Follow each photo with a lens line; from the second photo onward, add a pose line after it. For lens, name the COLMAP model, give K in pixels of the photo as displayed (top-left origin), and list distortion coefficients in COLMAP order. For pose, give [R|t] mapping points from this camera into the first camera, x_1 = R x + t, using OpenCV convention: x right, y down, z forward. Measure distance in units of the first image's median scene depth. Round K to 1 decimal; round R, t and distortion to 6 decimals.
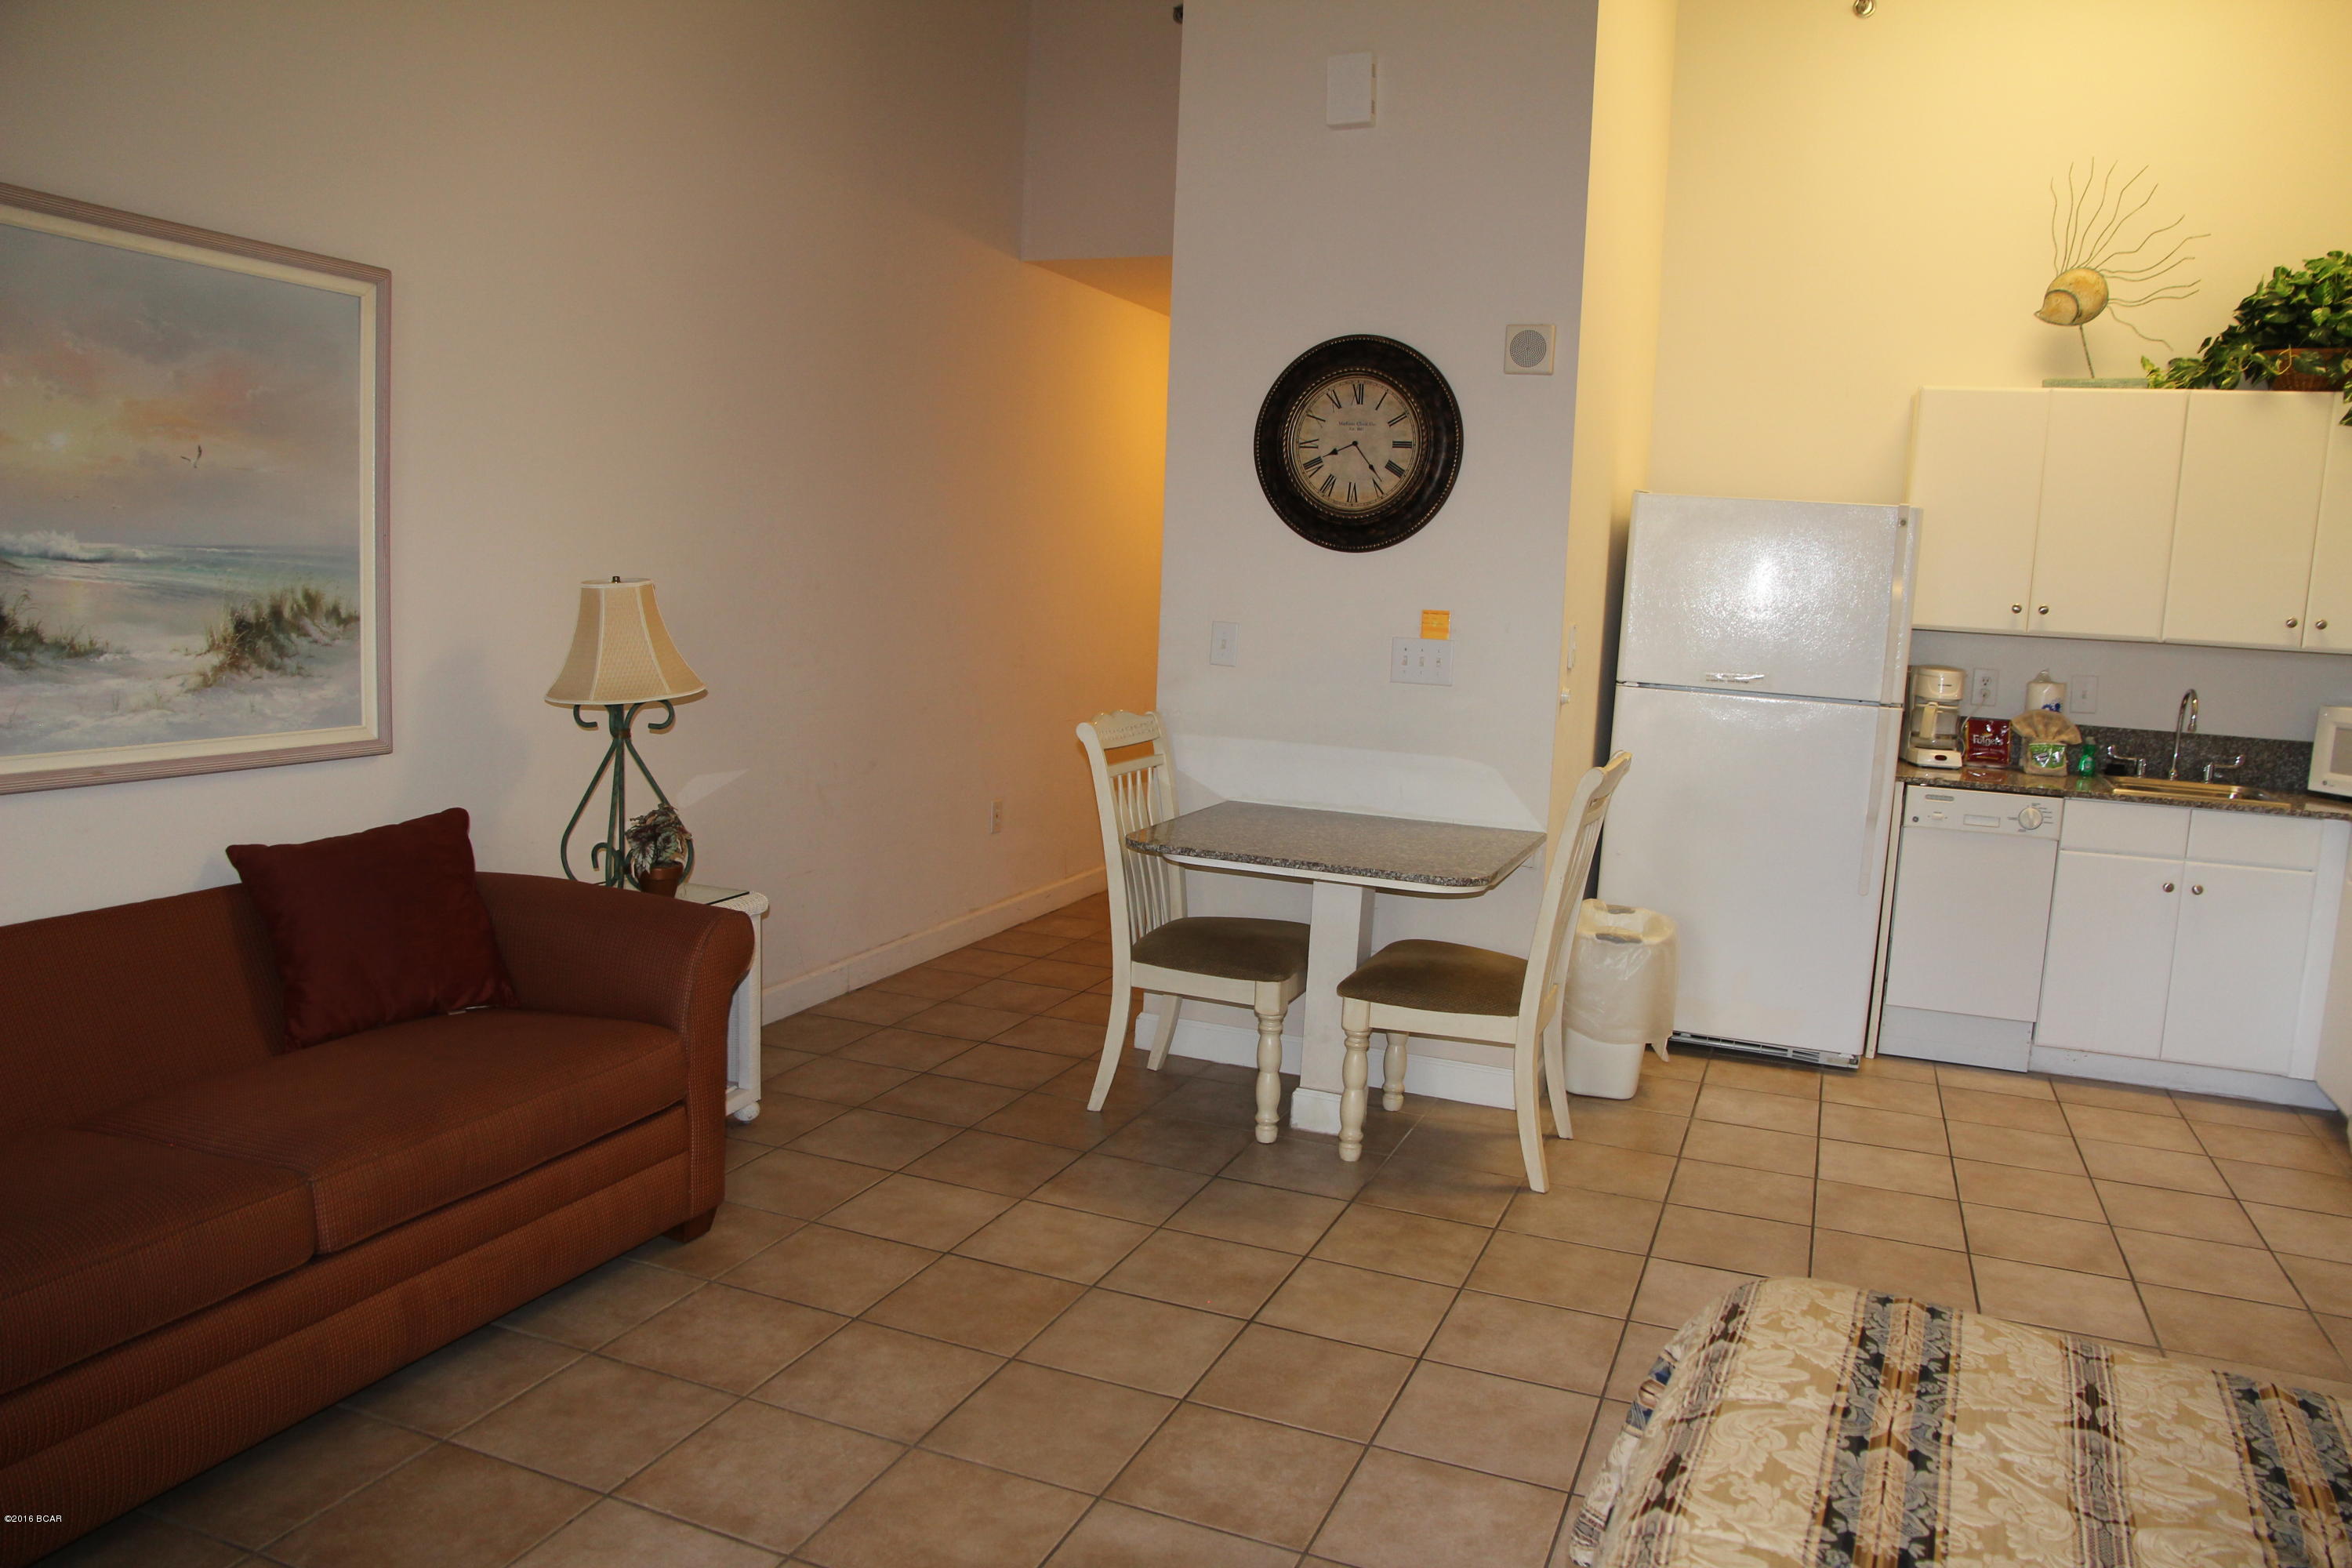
lens RADIAL K [[1603.2, 0, 1186.5], [0, 1603.2, 784.5], [0, 0, 1]] dist [-0.102905, 0.049226]
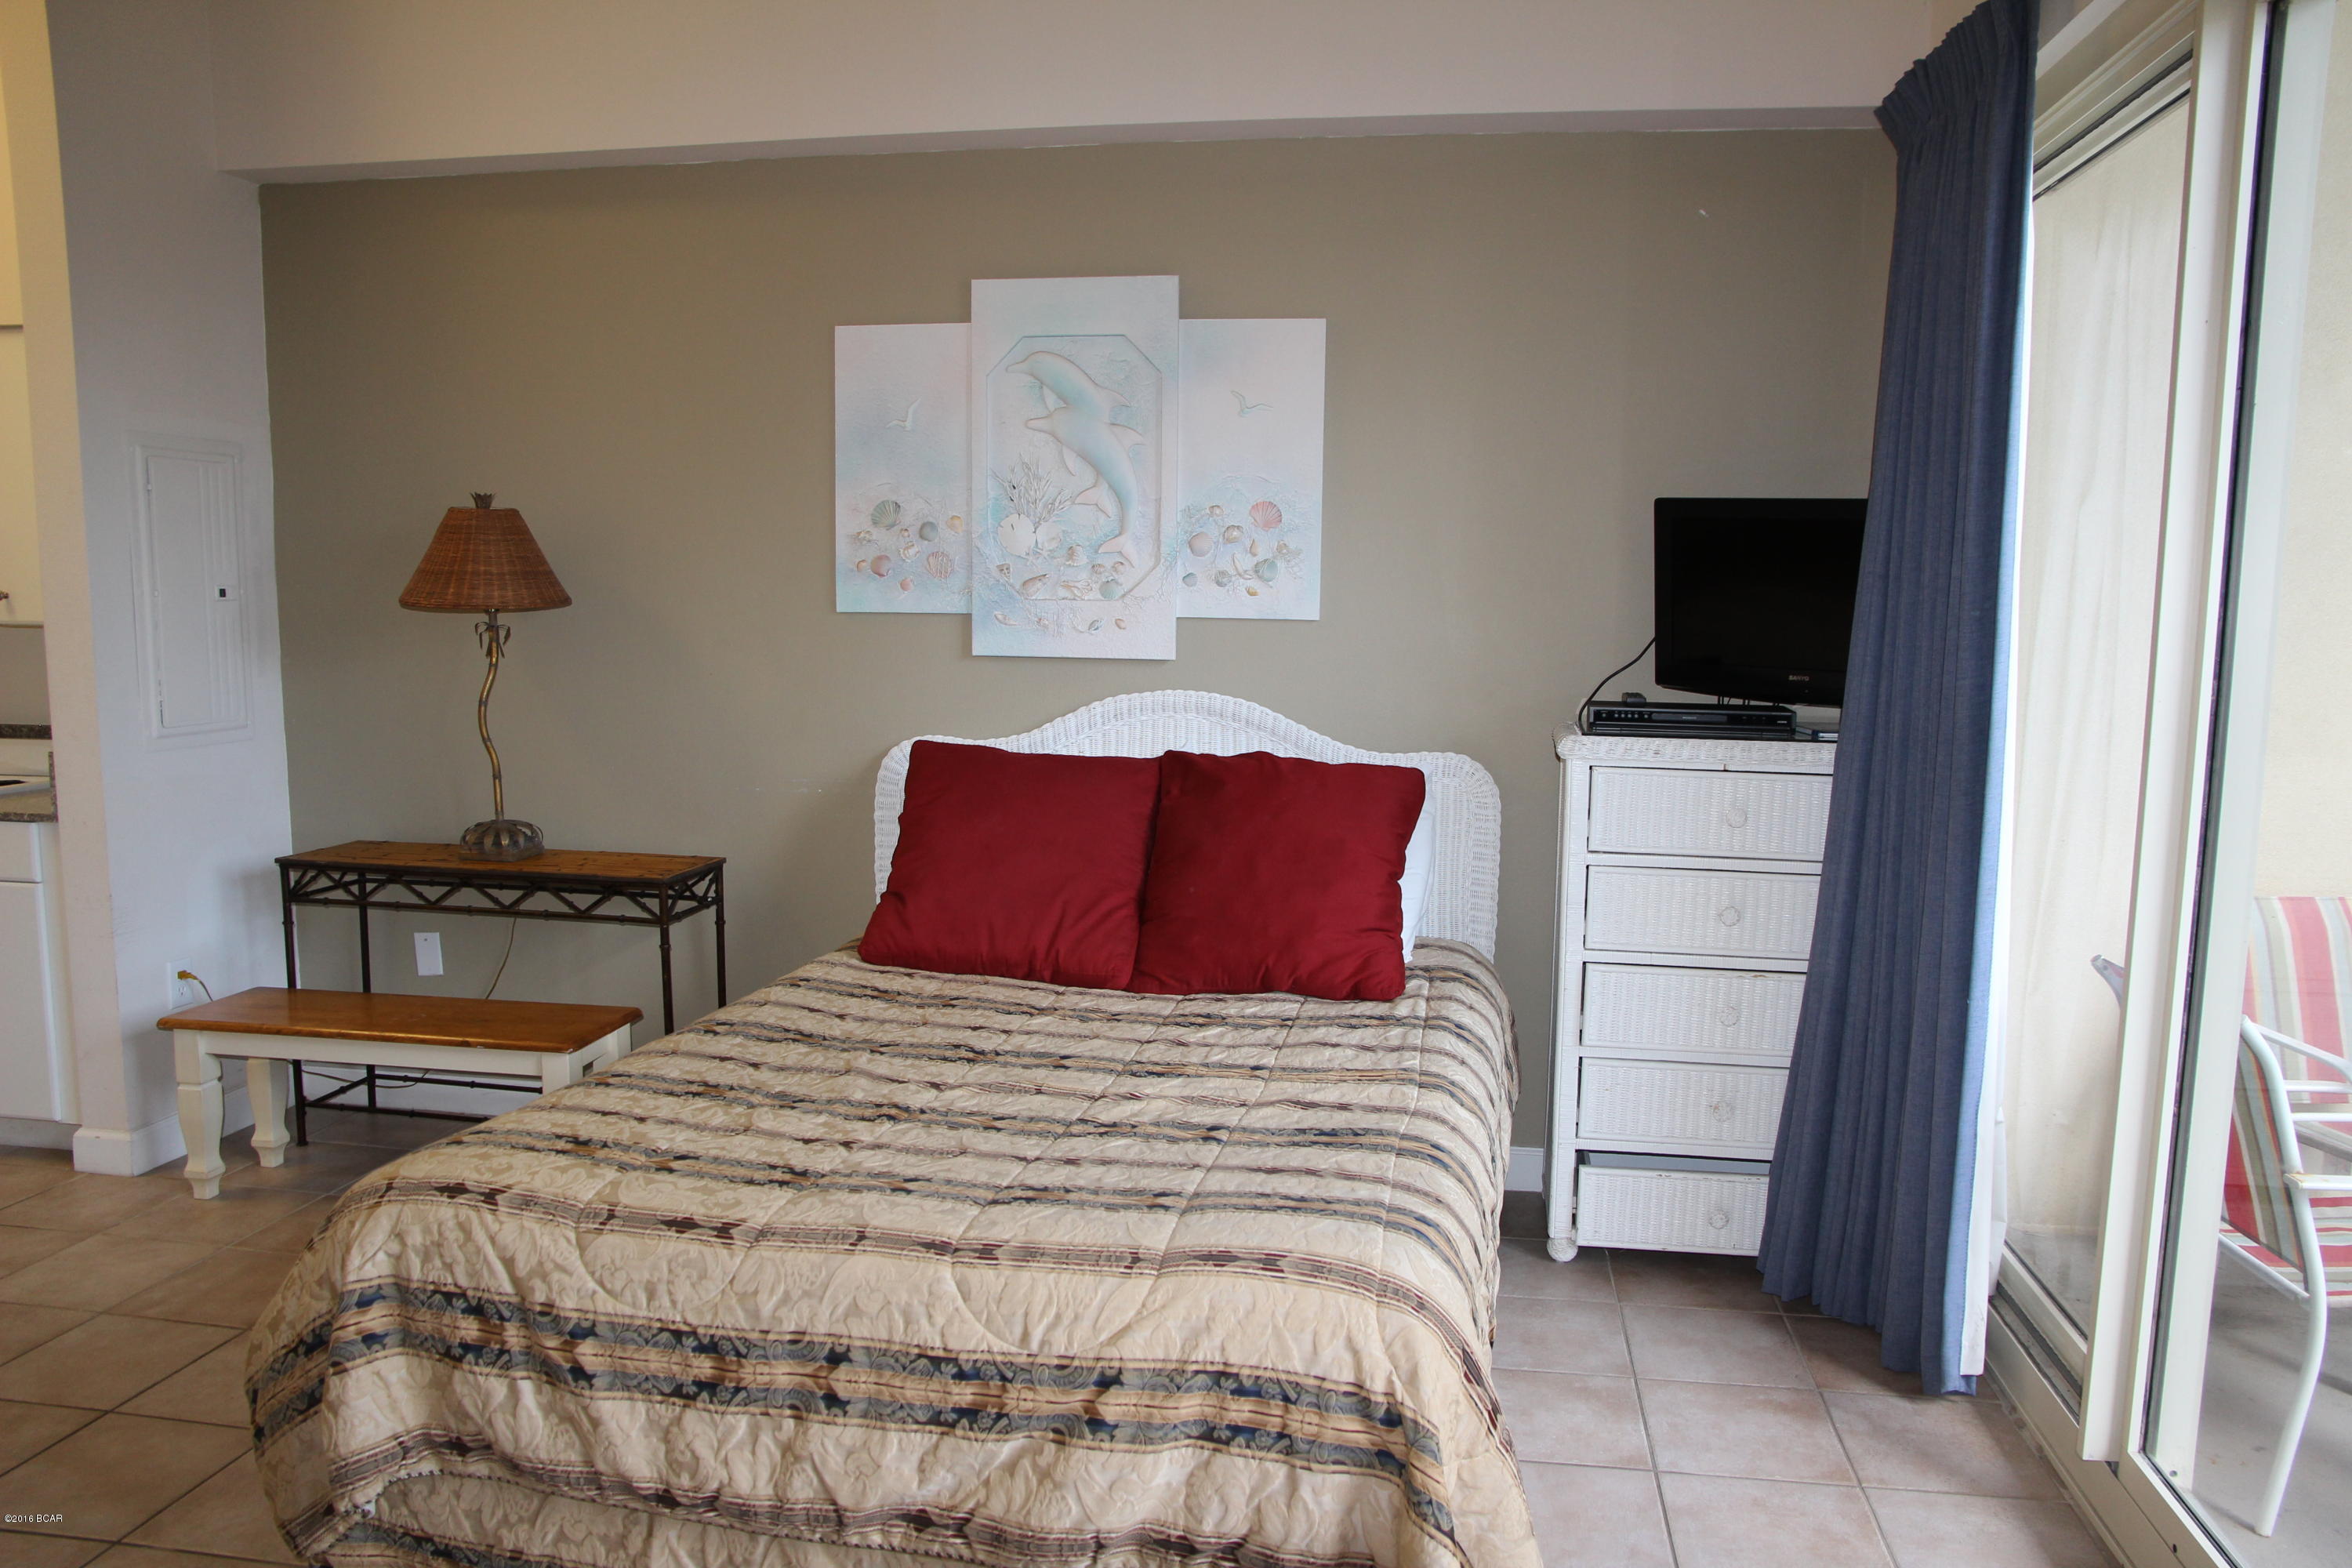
lens RADIAL K [[1603.2, 0, 1196.8], [0, 1603.2, 782.9], [0, 0, 1]] dist [-0.102905, 0.049226]
pose [[-0.226449, -0.155616, 0.961512, -0.115051], [0.118799, 0.975372, 0.185838, -0.015671], [-0.966751, 0.156310, -0.202385, 0.084115]]
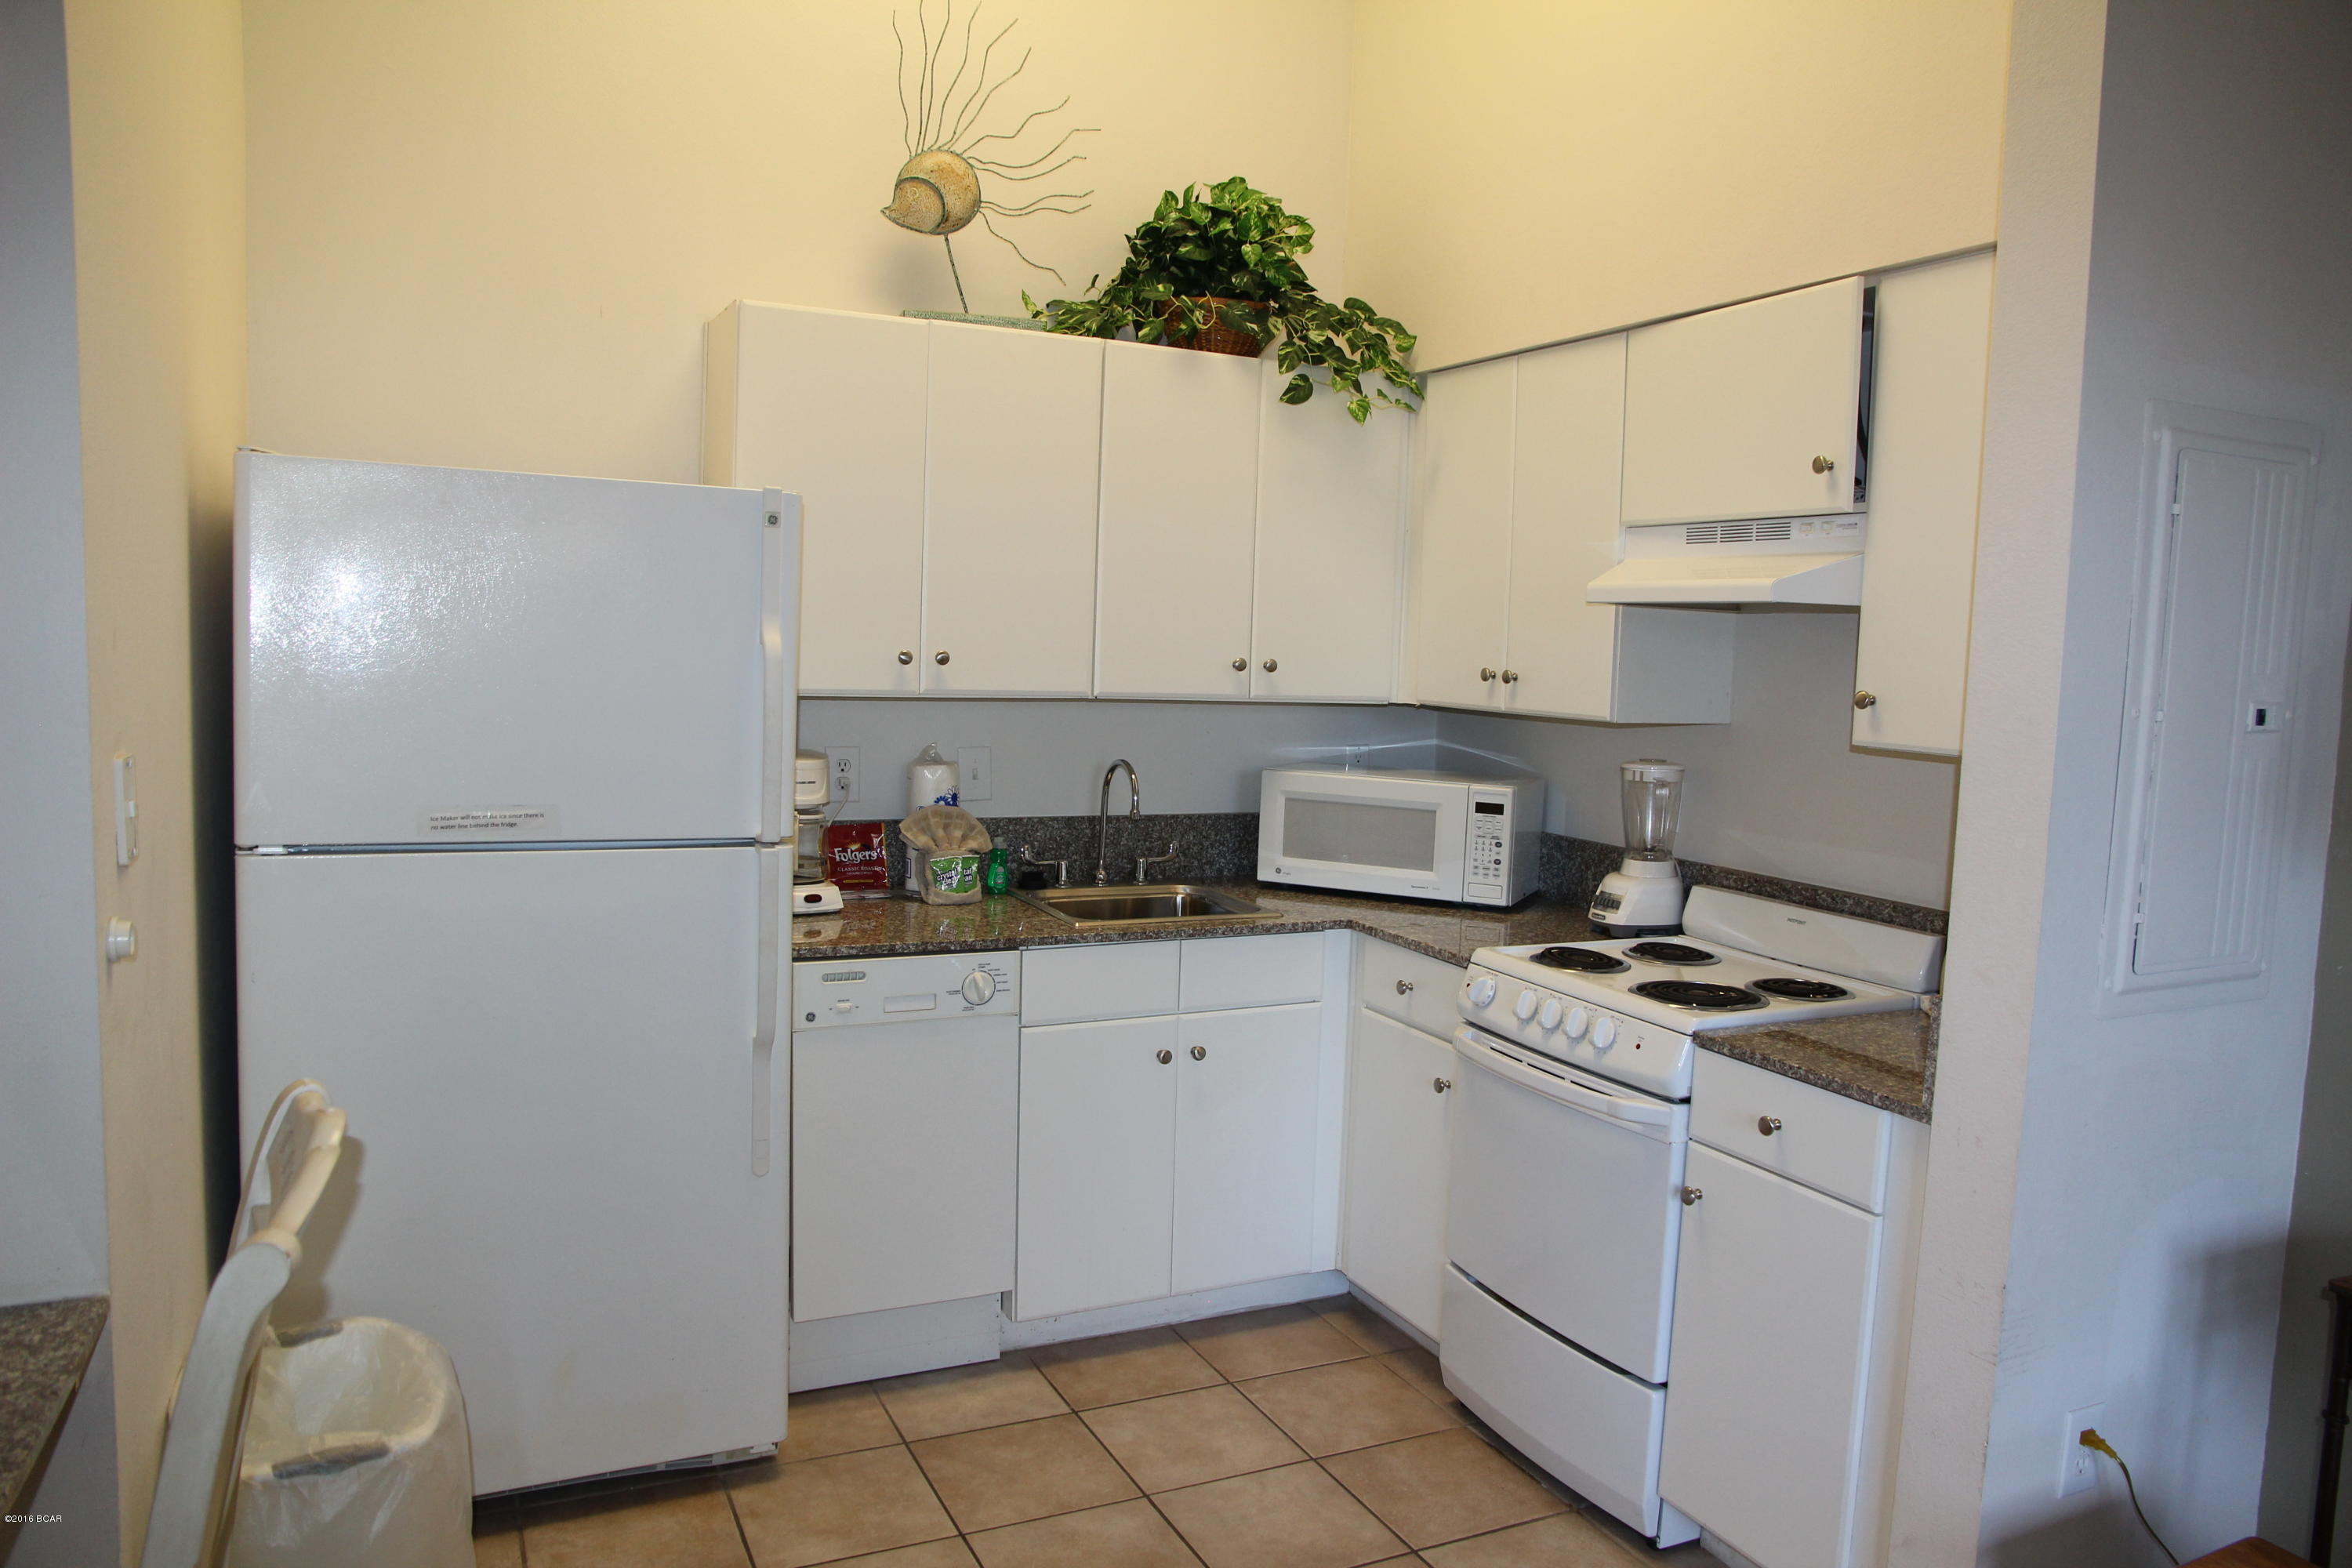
lens RADIAL K [[1603.2, 0, 1201.3], [0, 1603.2, 785.1], [0, 0, 1]] dist [-0.102905, 0.049226]
pose [[0.659964, -0.088682, 0.746045, 0.044350], [0.094824, 0.994900, 0.034381, -0.027346], [-0.745289, 0.048053, 0.665008, 0.181223]]
